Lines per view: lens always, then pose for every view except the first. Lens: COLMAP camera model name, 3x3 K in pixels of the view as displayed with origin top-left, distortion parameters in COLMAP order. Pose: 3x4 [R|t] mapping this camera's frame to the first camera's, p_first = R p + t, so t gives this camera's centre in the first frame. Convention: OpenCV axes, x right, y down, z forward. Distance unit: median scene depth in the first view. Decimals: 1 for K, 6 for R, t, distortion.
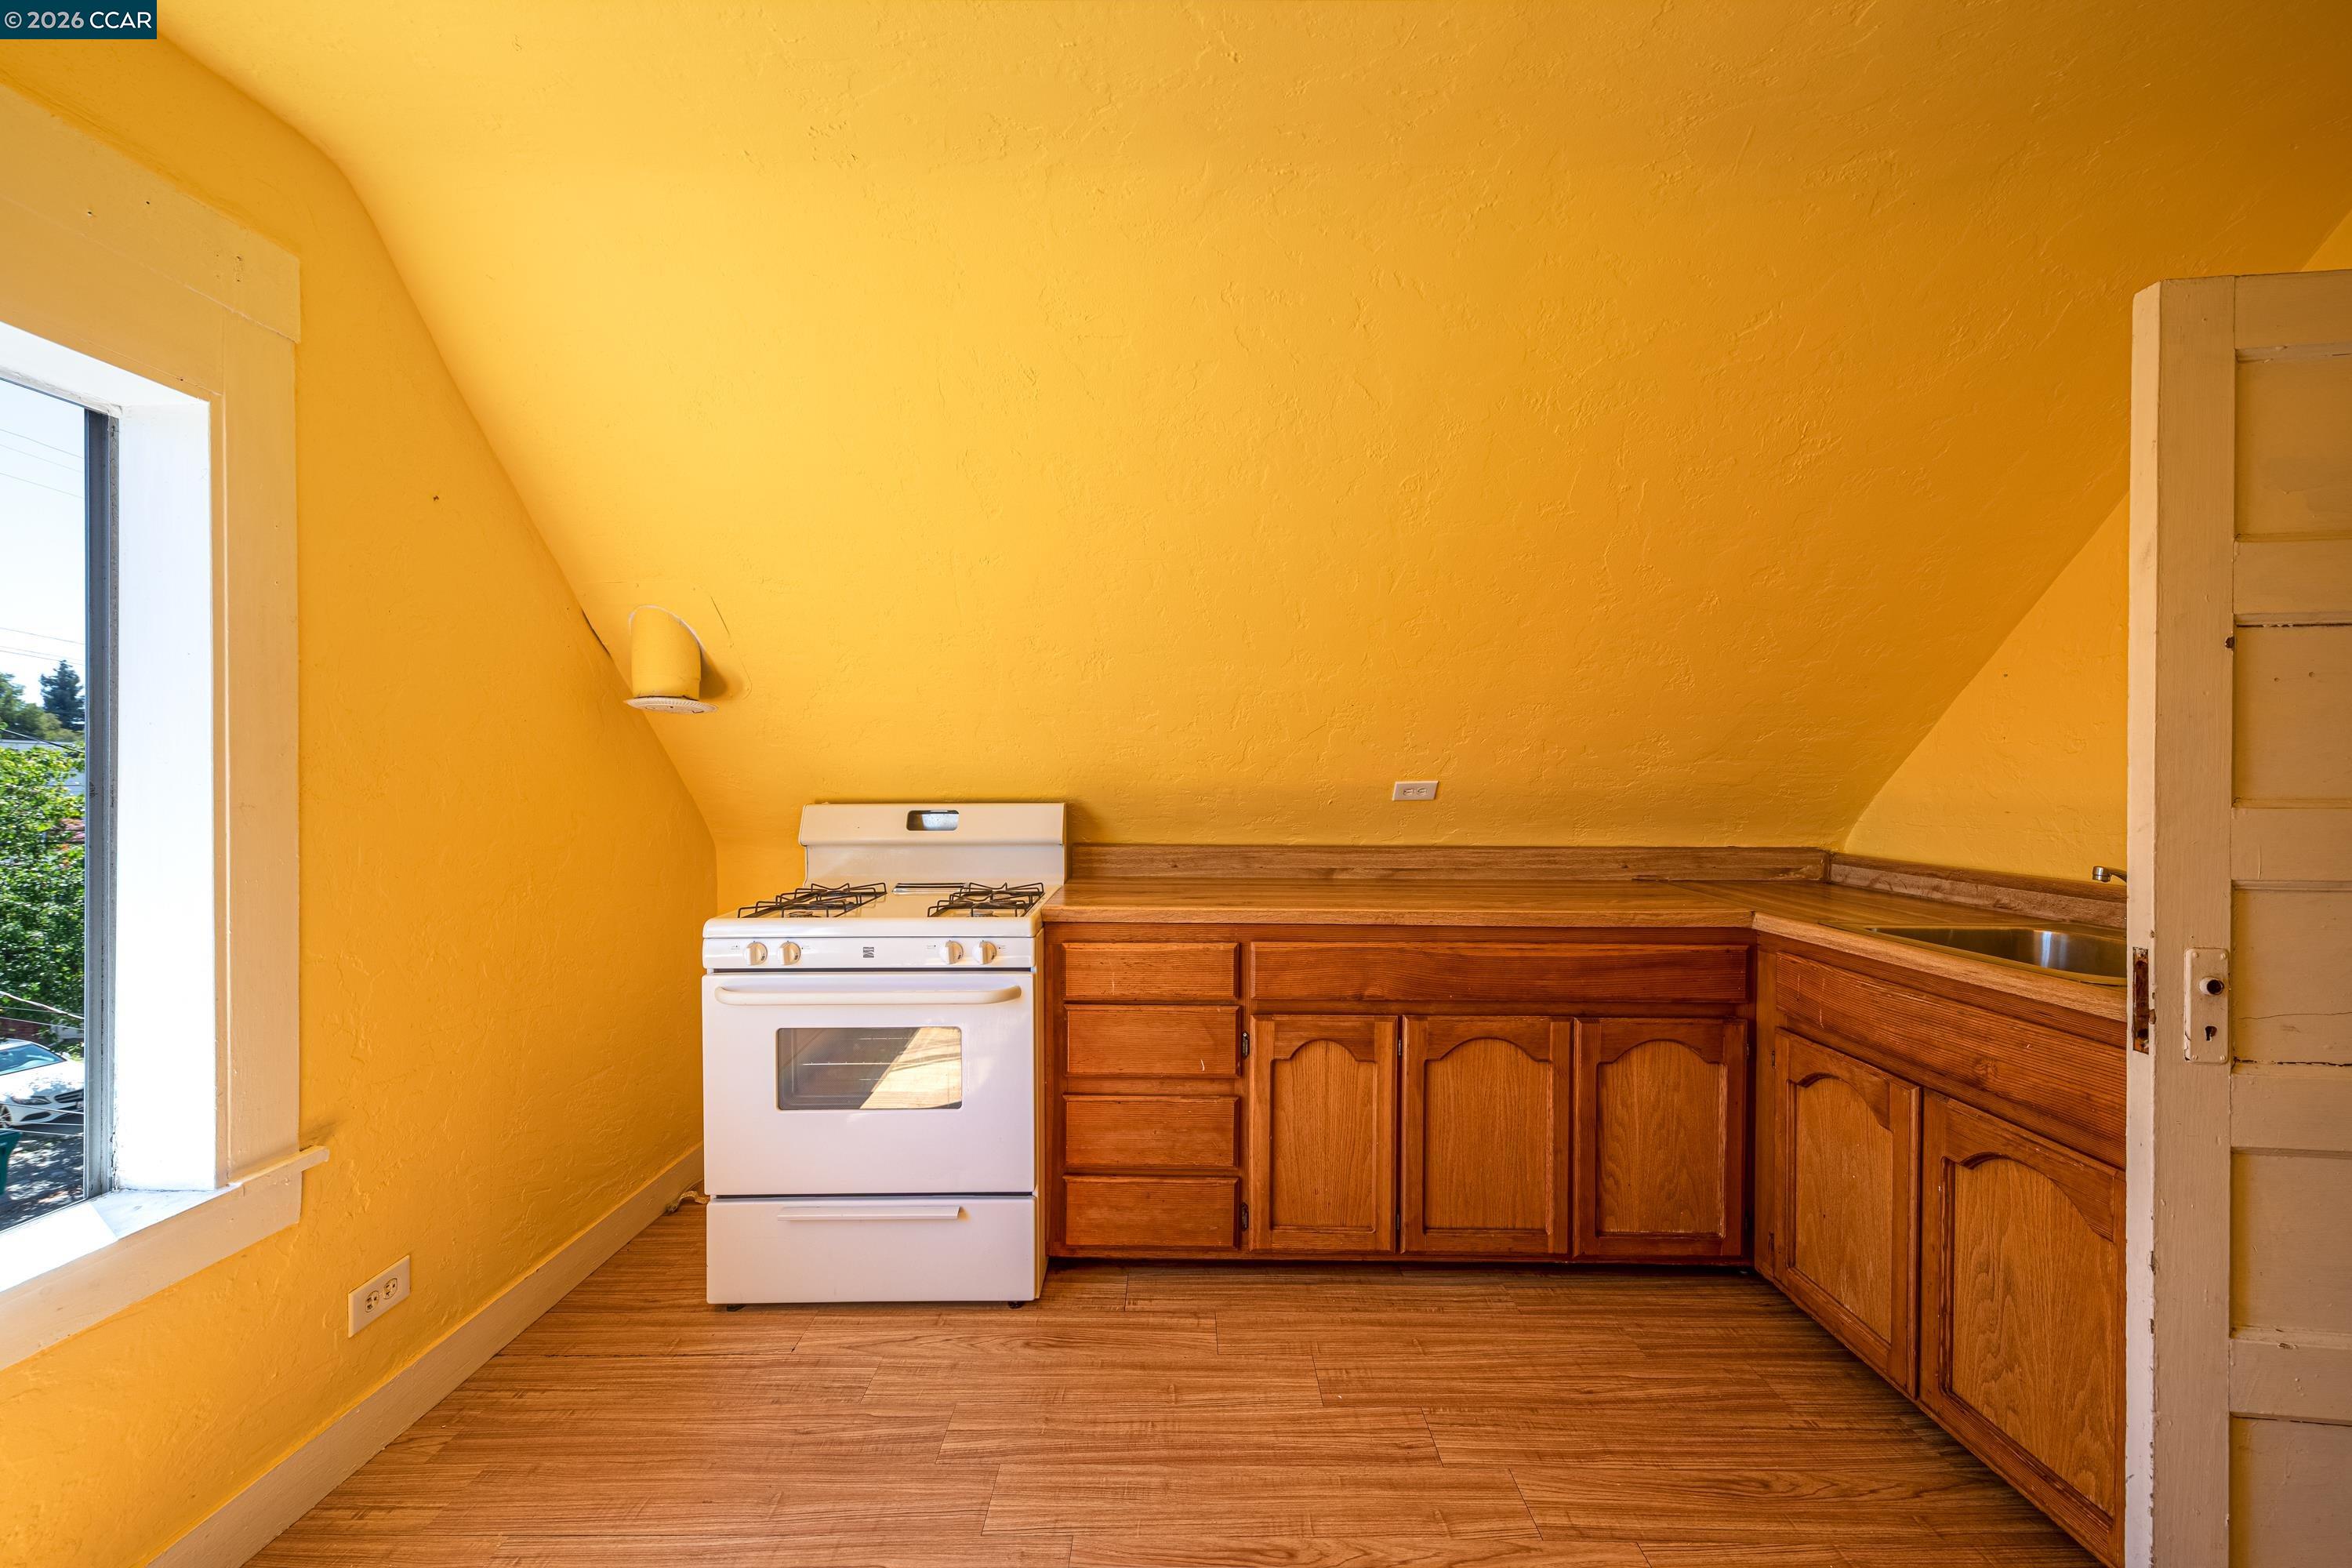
lens RADIAL K [[936.2, 0, 1176.9], [0, 936.2, 796.5], [0, 0, 1]] dist [0.031031, -0.009355]
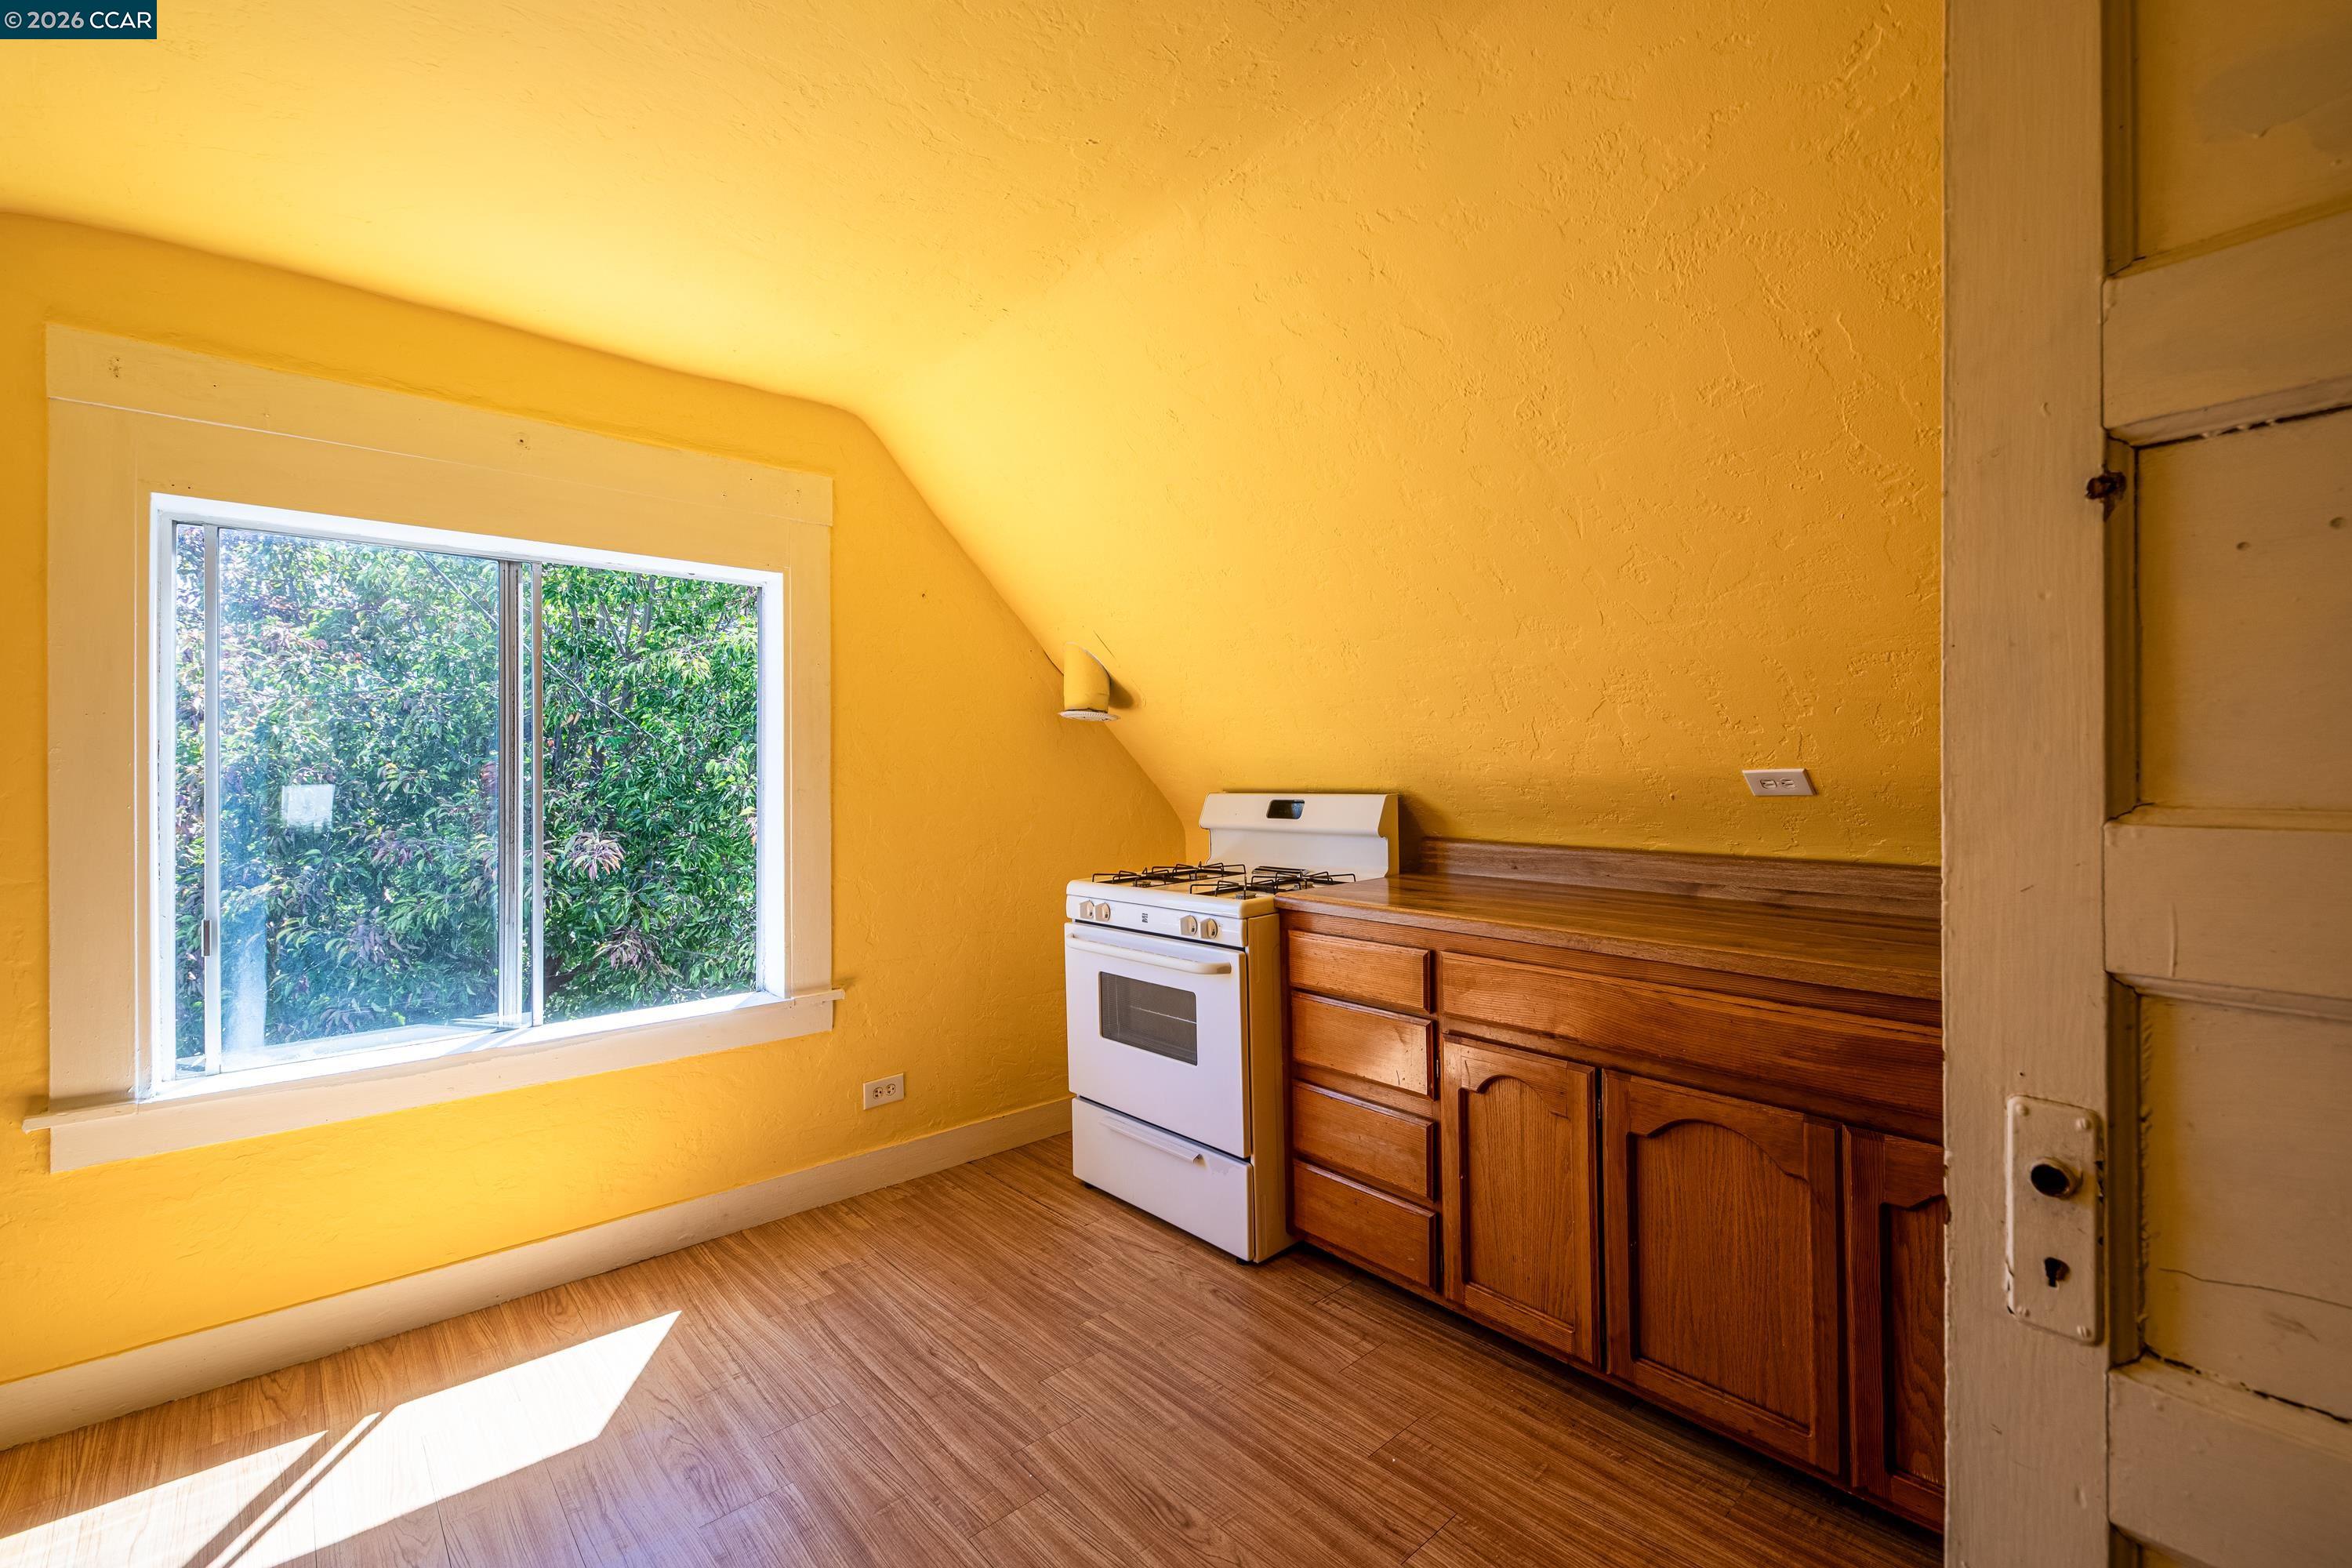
lens RADIAL K [[1016.5, 0, 1175.9], [0, 1016.5, 770.3], [0, 0, 1]] dist [0.013261, -0.000373]
pose [[0.669771, -0.007094, -0.742534, 0.645517], [-0.004070, 0.999904, -0.013224, -0.003659], [0.742557, 0.011879, 0.669678, 0.163494]]
